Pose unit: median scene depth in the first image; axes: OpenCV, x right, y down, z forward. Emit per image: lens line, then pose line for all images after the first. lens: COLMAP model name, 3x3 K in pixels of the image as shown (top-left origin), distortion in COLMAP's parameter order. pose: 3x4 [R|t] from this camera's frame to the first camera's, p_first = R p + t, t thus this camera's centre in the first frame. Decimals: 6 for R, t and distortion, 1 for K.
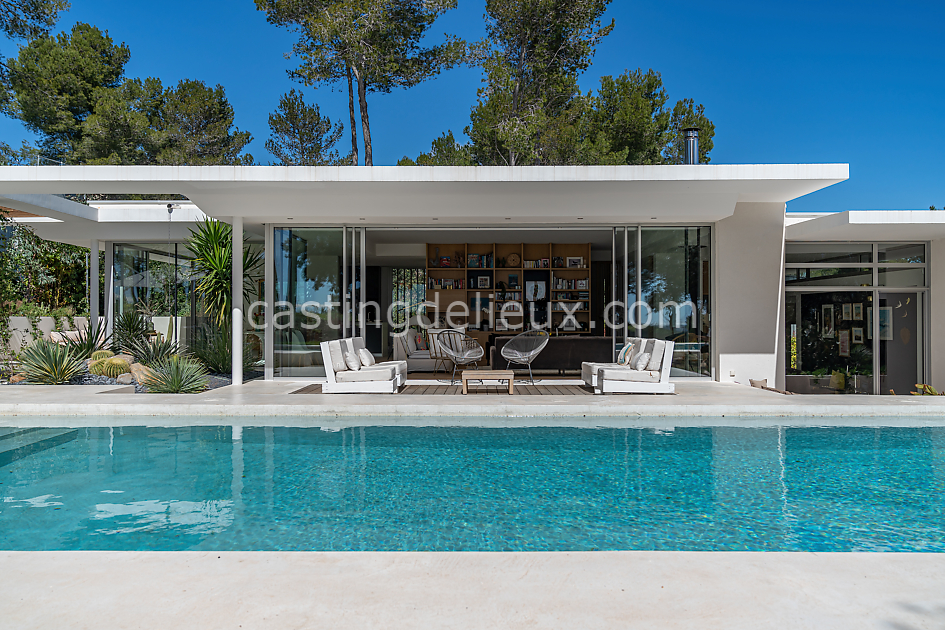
lens RADIAL K [[789.1, 0, 472.5], [0, 789.1, 315.0], [0, 0, 1]] dist [0.006227, 0.004272]
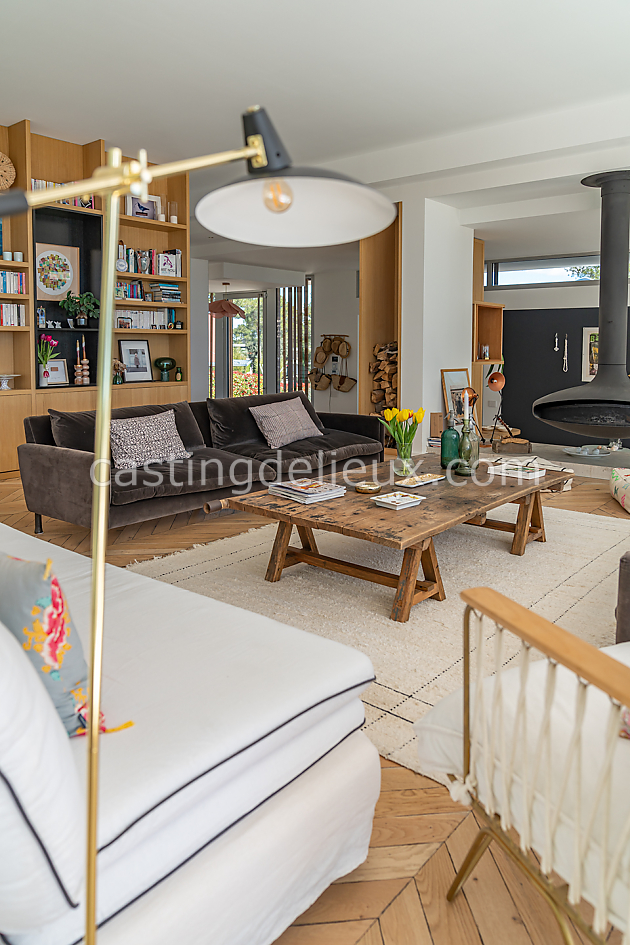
lens RADIAL K [[676.9, 0, 314.8], [0, 676.9, 411.9], [0, 0, 1]] dist [-0.031121, 0.002327]
pose [[0.652903, -0.070435, 0.754159, -0.076322], [0.002044, 0.995827, 0.091236, 0.004610], [-0.757439, -0.058027, 0.650323, 0.716277]]
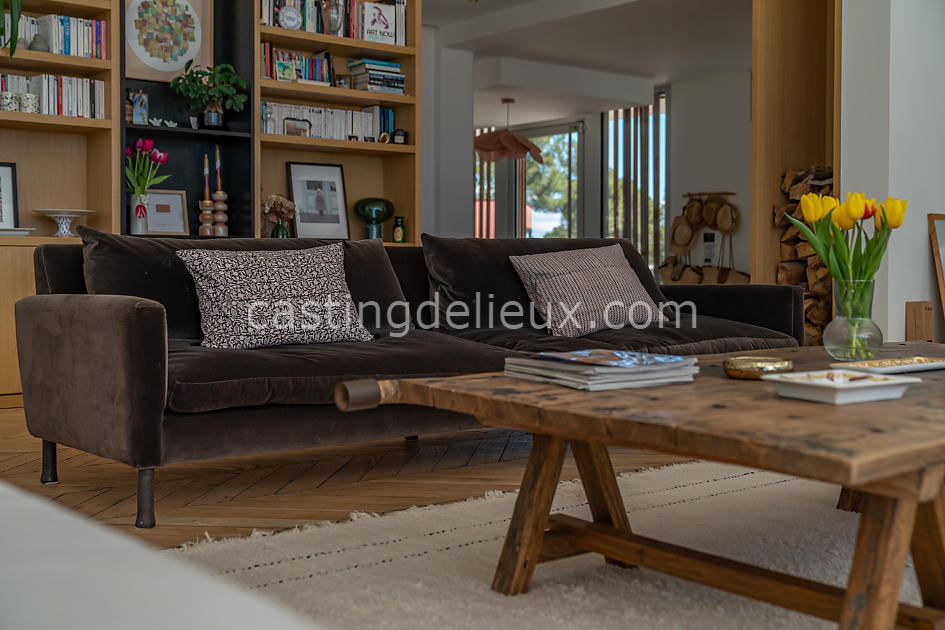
lens RADIAL K [[1103.3, 0, 453.4], [0, 1103.3, 314.7], [0, 0, 1]] dist [0.011010, 0.030763]
pose [[0.795088, -0.024073, 0.606016, -0.028811], [0.006852, 0.999505, 0.030714, 0.031231], [-0.606455, -0.020268, 0.794859, 0.748443]]
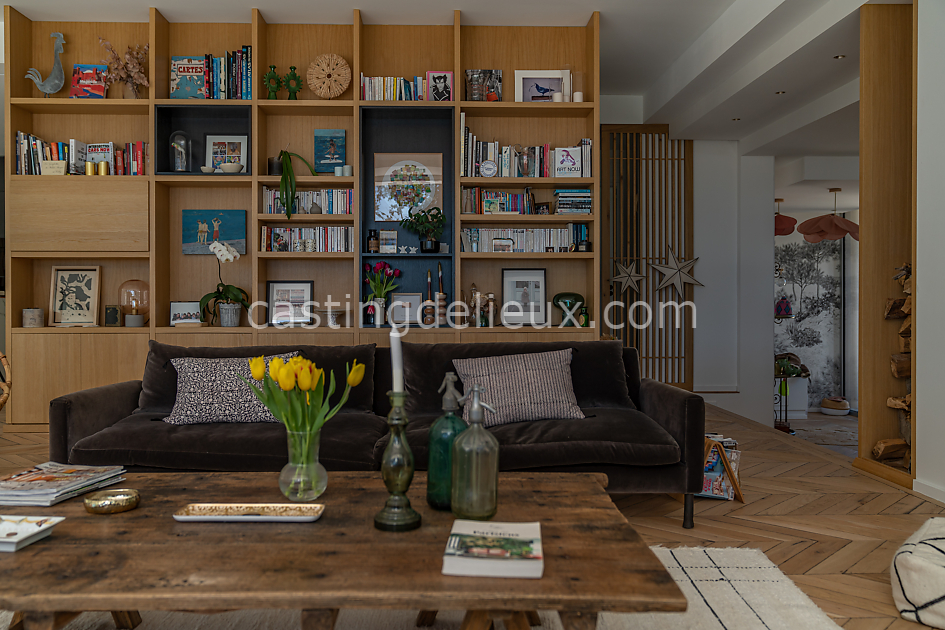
lens RADIAL K [[789.1, 0, 472.5], [0, 789.1, 315.0], [0, 0, 1]] dist [0.006227, 0.004272]
pose [[0.999997, 0.002387, -0.000520, 0.104399], [-0.002387, 0.999997, 0.000064, 0.016505], [0.000520, -0.000063, 1.000000, 0.716152]]
